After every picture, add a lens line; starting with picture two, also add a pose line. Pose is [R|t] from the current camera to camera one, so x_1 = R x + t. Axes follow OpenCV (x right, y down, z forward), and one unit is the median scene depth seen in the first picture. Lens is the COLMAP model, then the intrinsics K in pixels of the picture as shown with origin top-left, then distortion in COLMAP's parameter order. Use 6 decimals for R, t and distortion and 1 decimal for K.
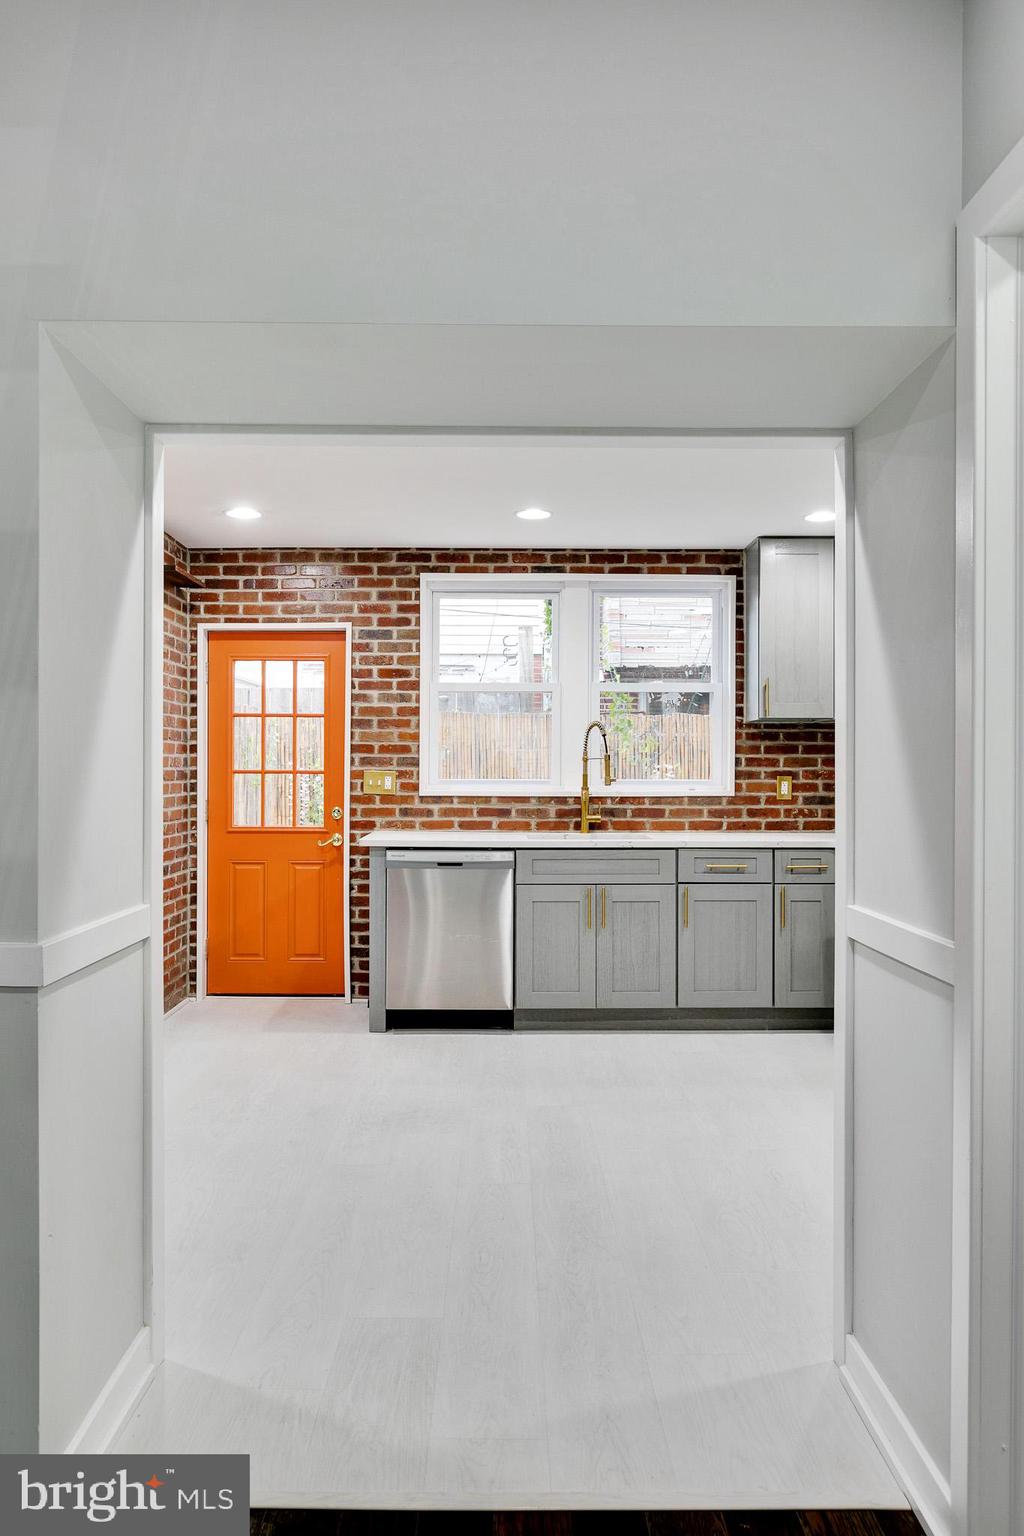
lens RADIAL K [[1051.4, 0, 517.4], [0, 1051.4, 771.2], [0, 0, 1]] dist [0.000384, -0.003419]
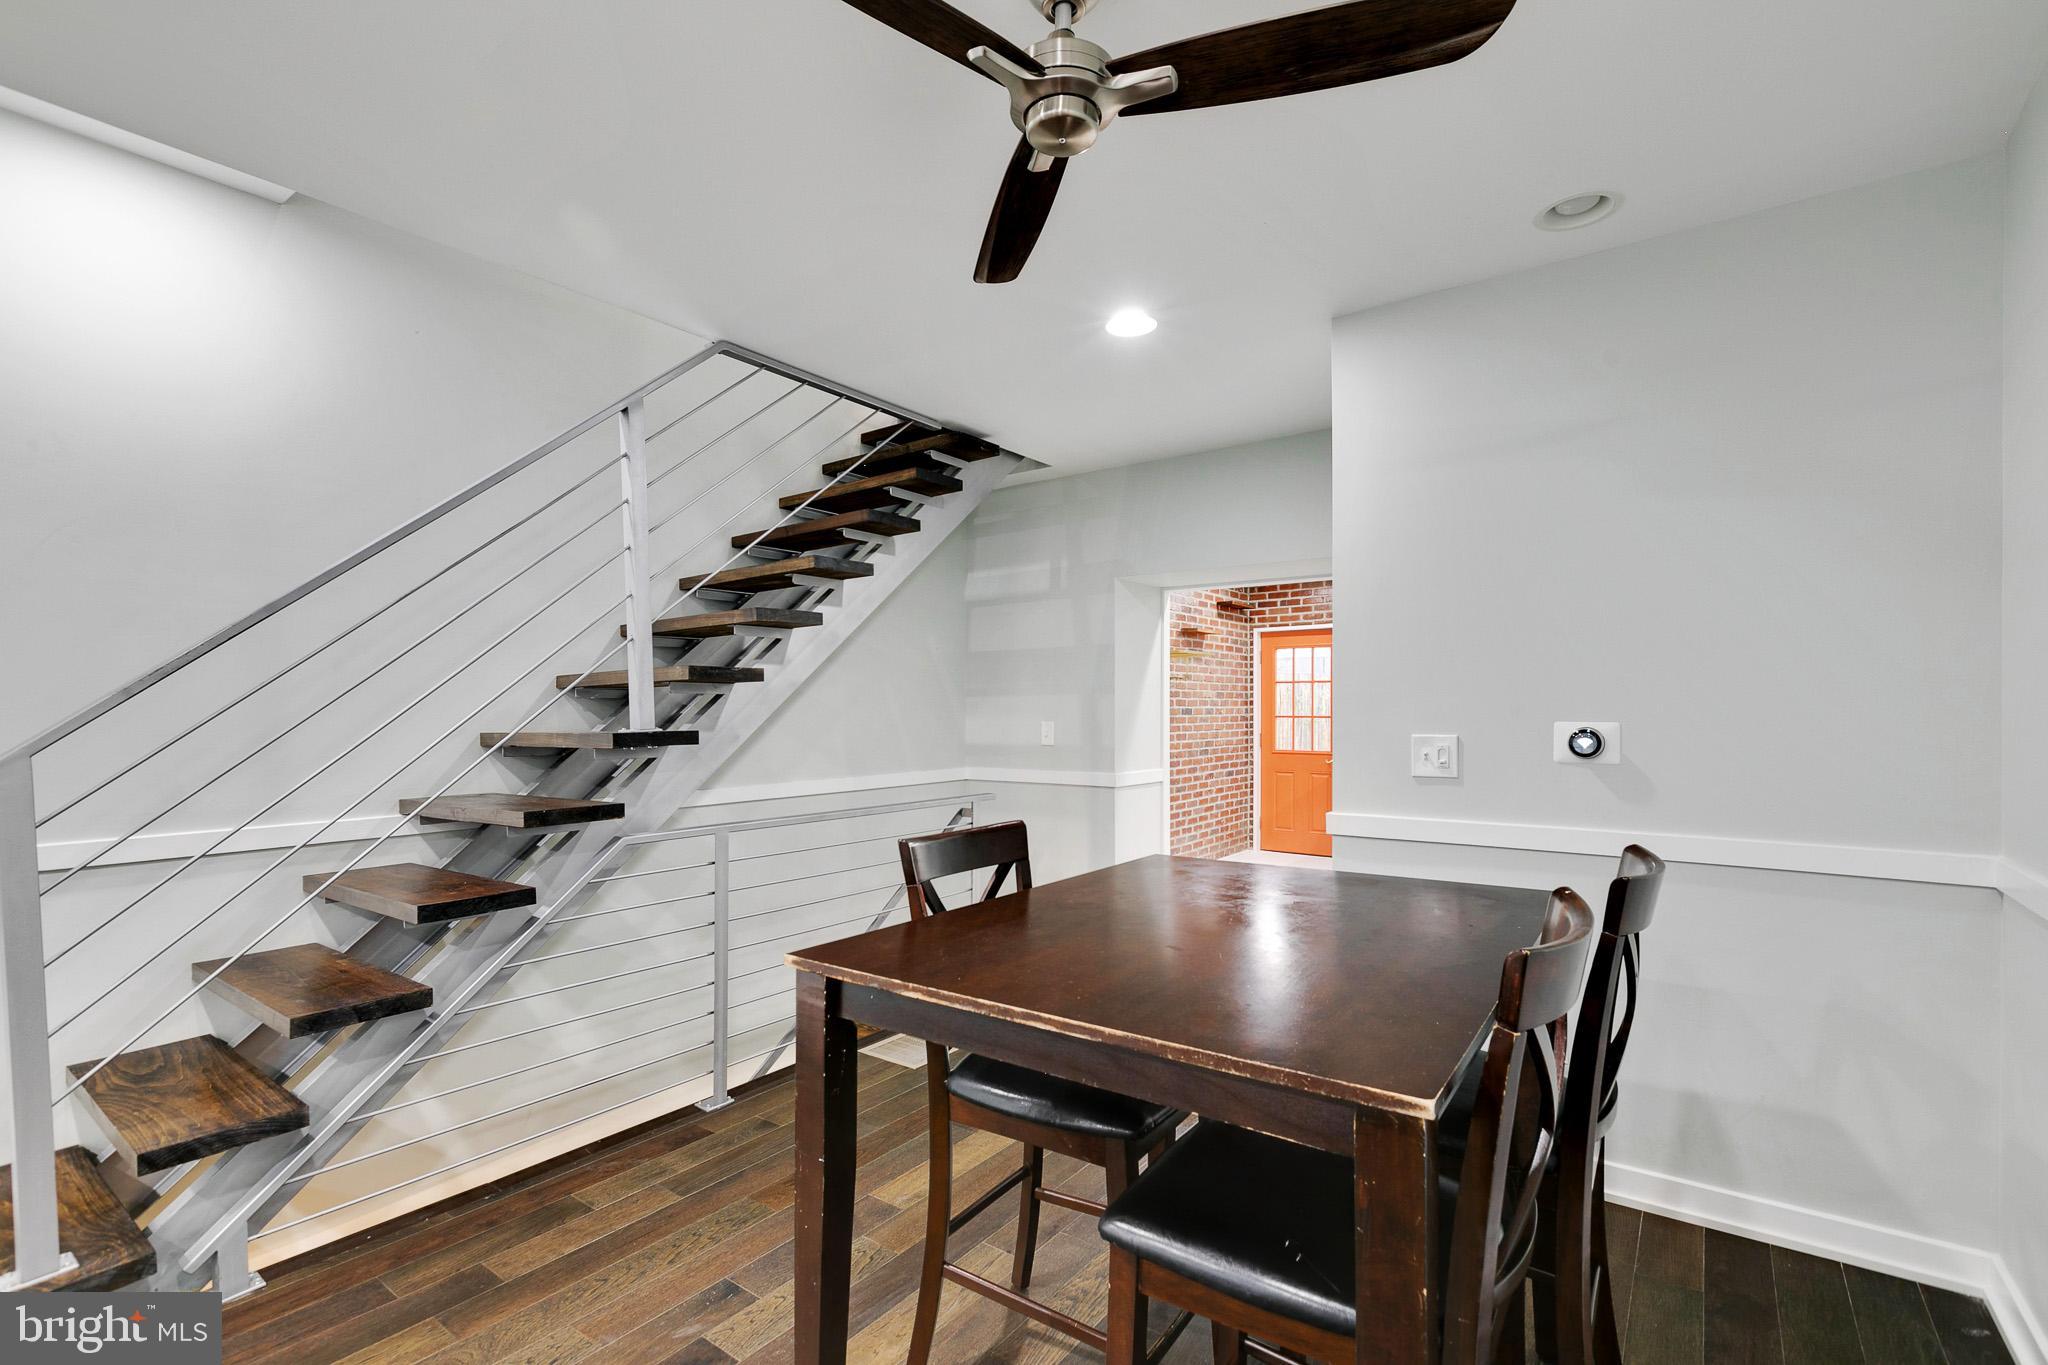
lens RADIAL K [[908.4, 0, 1033.8], [0, 908.4, 723.1], [0, 0, 1]] dist [-0.004461, 0.000560]
pose [[0.796831, 0.004255, -0.604187, 0.295411], [0.001836, 0.999954, 0.009464, -0.003567], [0.604199, -0.008650, 0.796786, -0.376435]]
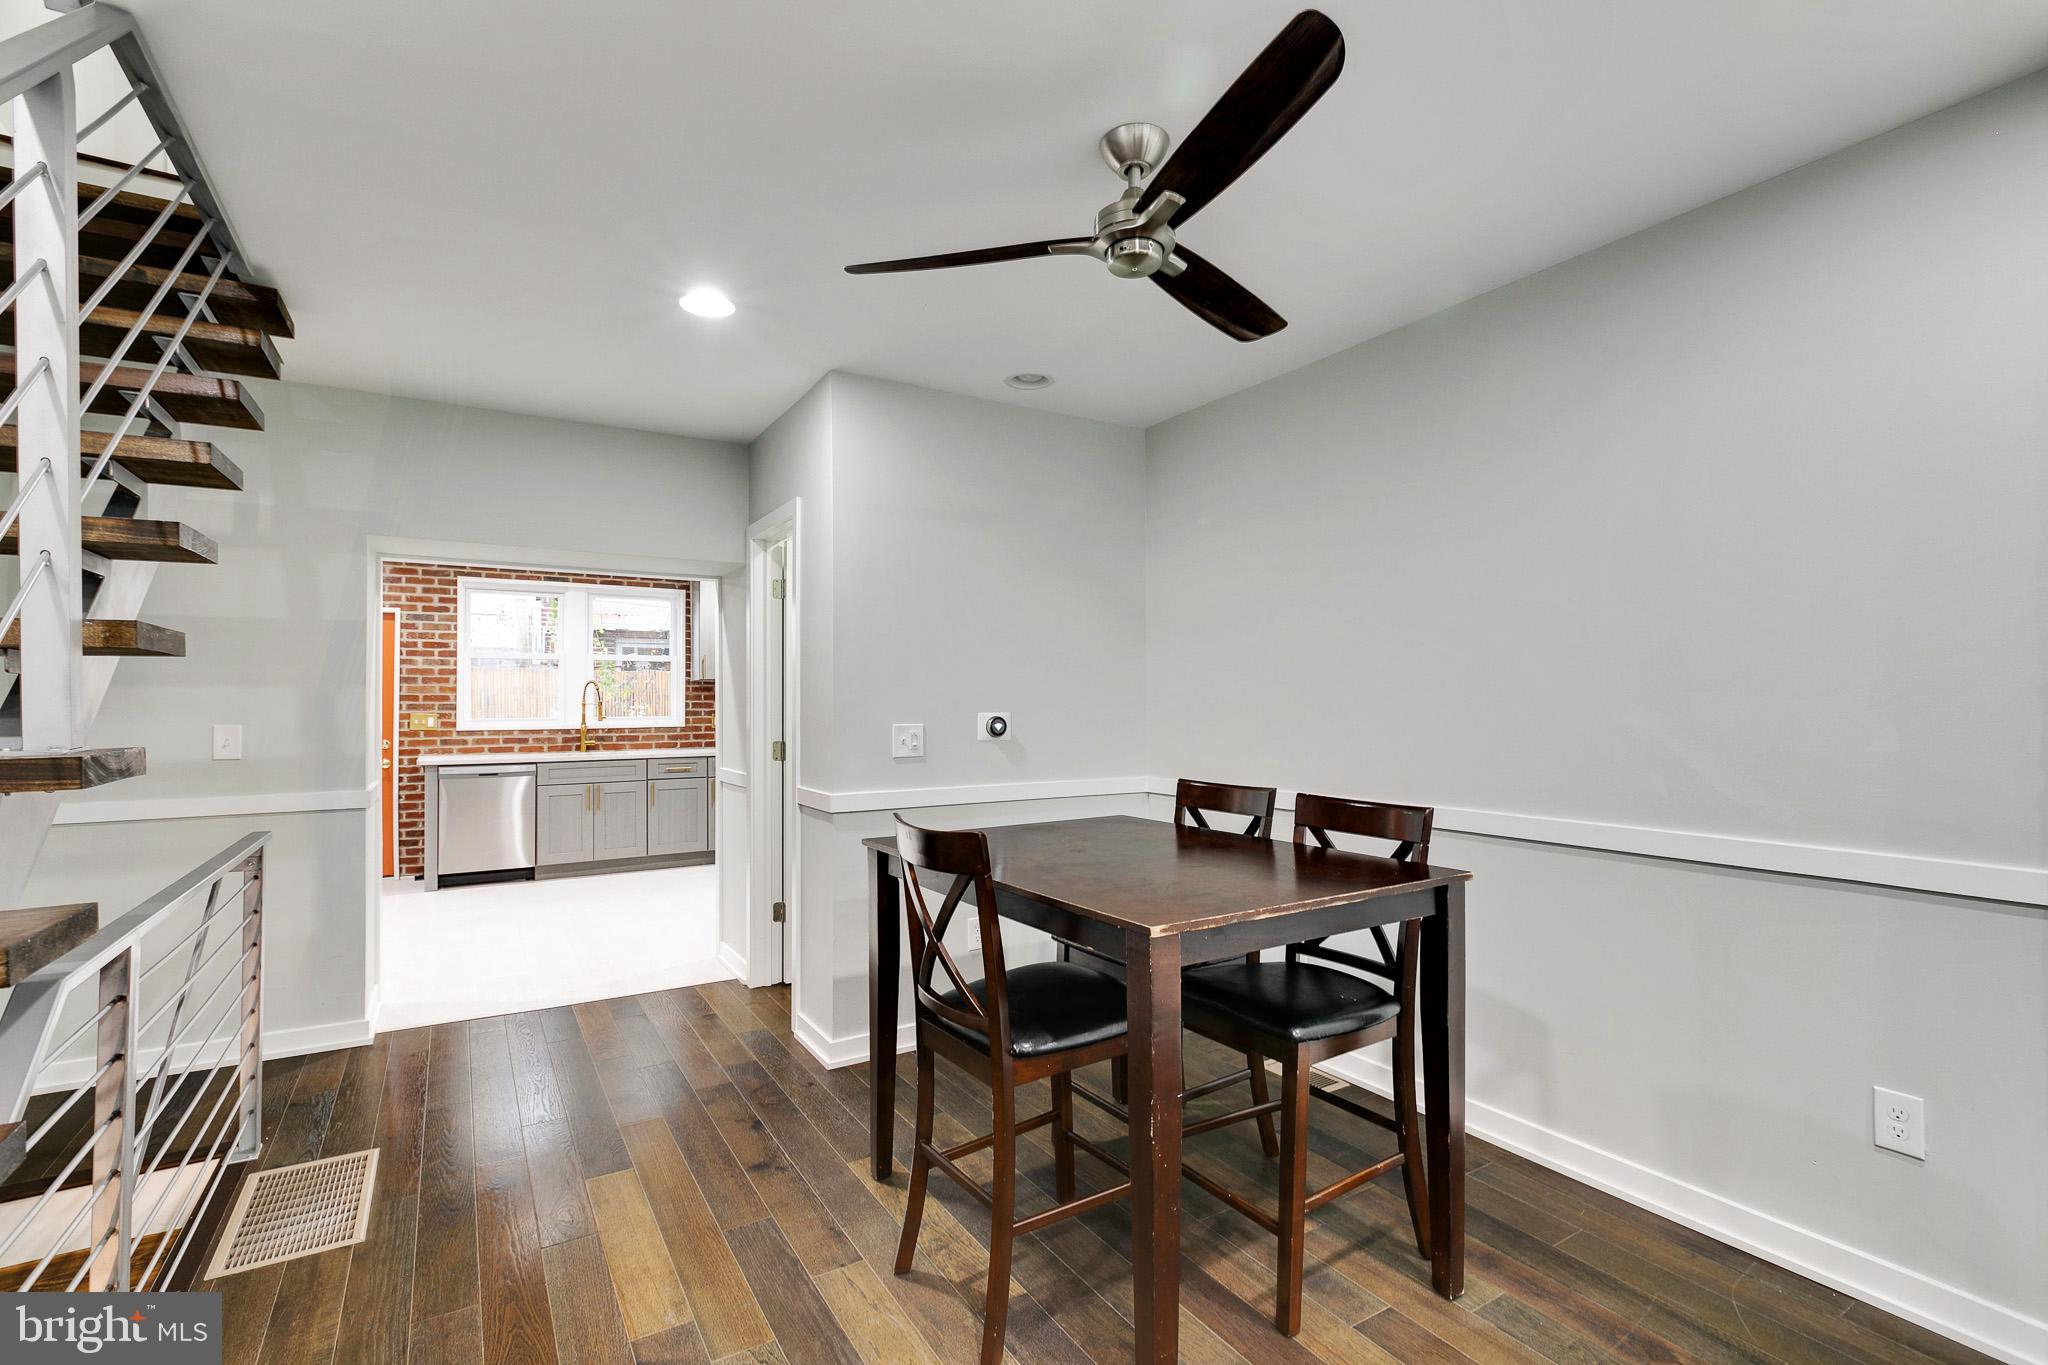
lens RADIAL K [[908.4, 0, 1016.2], [0, 908.4, 694.2], [0, 0, 1]] dist [-0.004461, 0.000560]
pose [[0.859623, -0.001207, 0.510927, -0.068832], [0.008106, 0.999904, -0.011276, -0.005966], [-0.510864, 0.013834, 0.859550, -0.460738]]
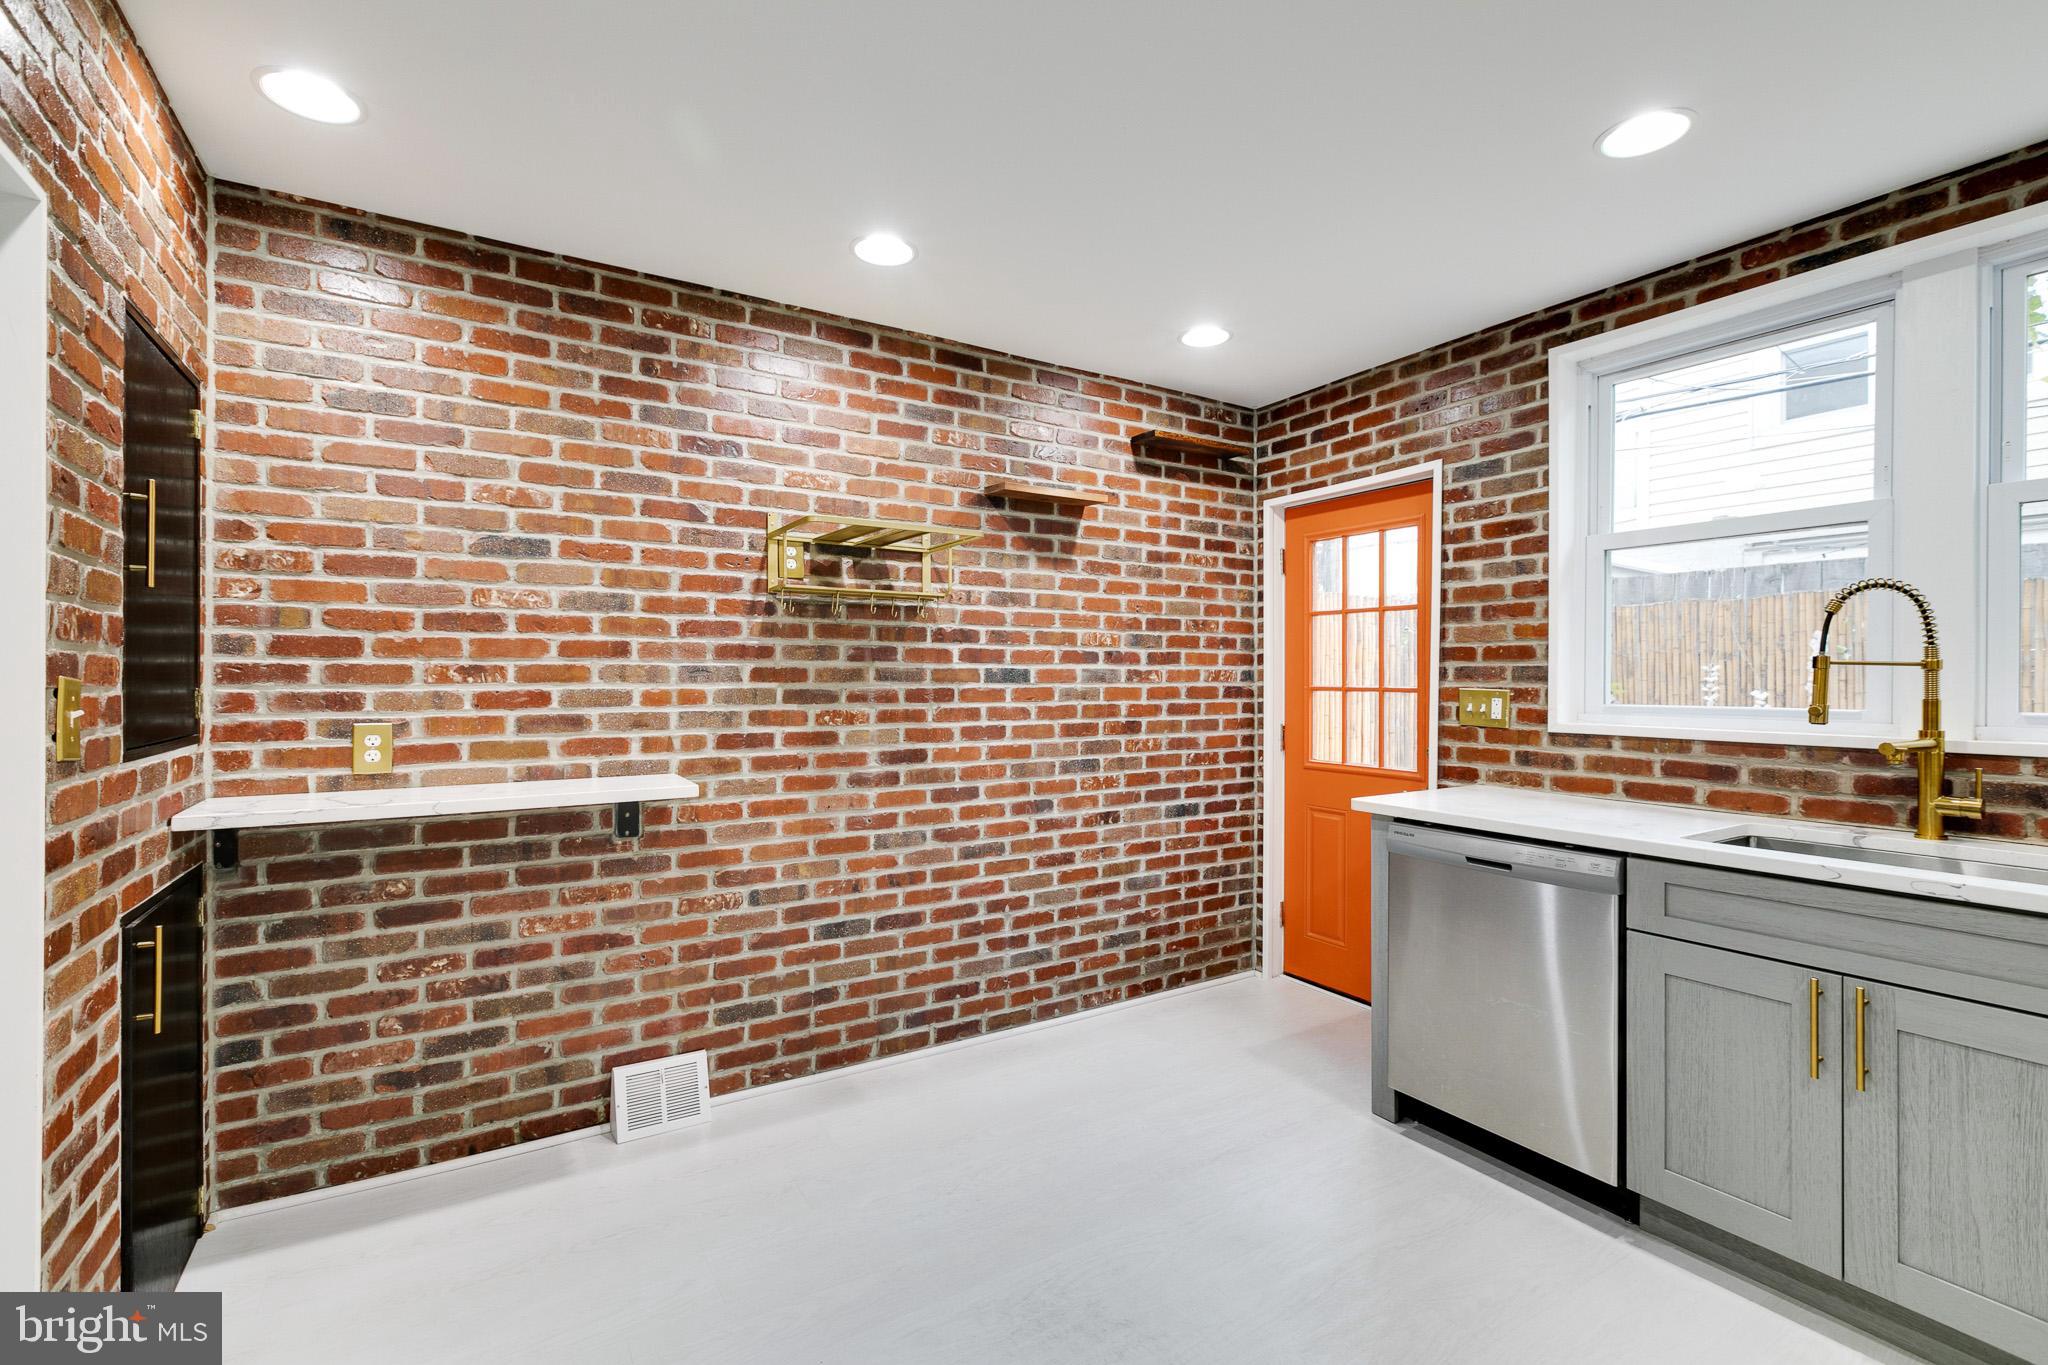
lens RADIAL K [[908.4, 0, 1019.2], [0, 908.4, 681.6], [0, 0, 1]] dist [-0.004461, 0.000560]
pose [[0.516545, 0.000466, -0.856260, 0.185472], [-0.002846, 0.999995, -0.001172, -0.003146], [0.856255, 0.003042, 0.516544, 0.488538]]
